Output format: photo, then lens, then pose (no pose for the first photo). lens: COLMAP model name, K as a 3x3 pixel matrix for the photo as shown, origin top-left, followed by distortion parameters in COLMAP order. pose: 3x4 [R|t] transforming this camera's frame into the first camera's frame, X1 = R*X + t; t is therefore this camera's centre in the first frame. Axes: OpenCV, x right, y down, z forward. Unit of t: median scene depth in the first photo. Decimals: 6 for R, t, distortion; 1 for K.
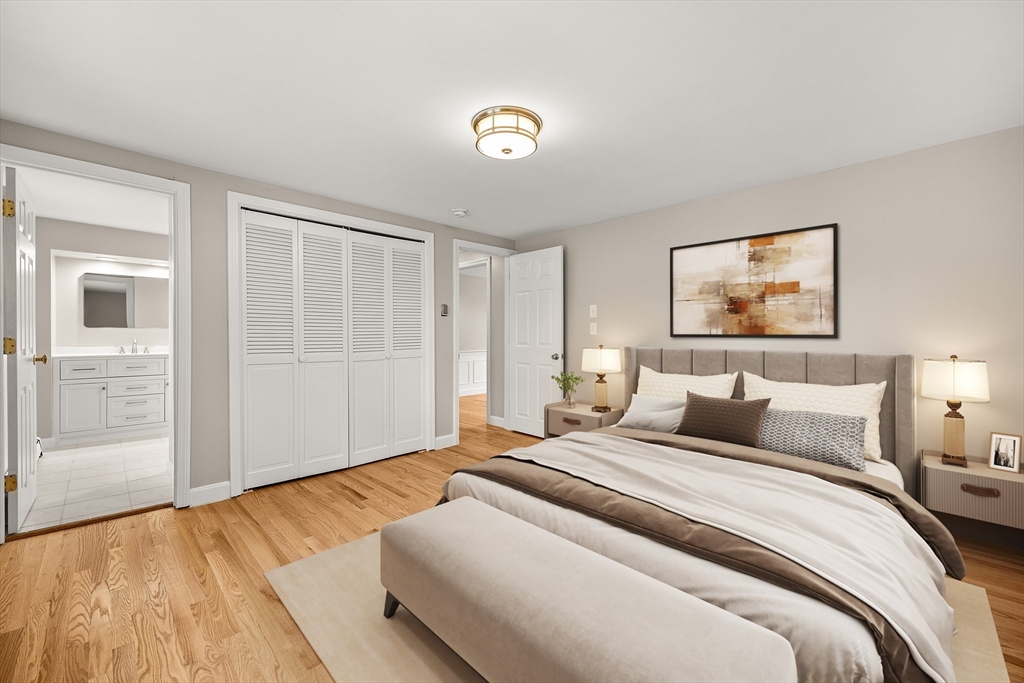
lens RADIAL K [[401.1, 0, 511.6], [0, 401.1, 334.8], [0, 0, 1]] dist [-0.000510, -0.000251]
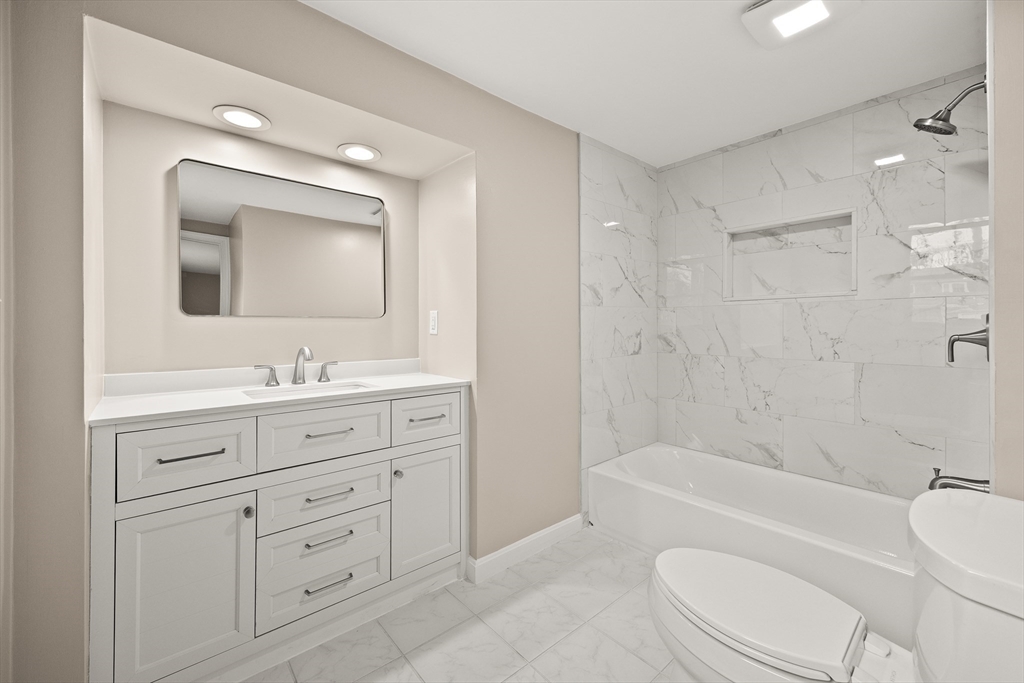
lens RADIAL K [[401.1, 0, 511.6], [0, 401.1, 334.8], [0, 0, 1]] dist [-0.000510, -0.000251]
pose [[0.997473, 0.005320, -0.070851, -0.782673], [-0.003767, 0.999750, 0.022038, -0.009097], [0.070950, -0.021716, 0.997243, 0.699016]]
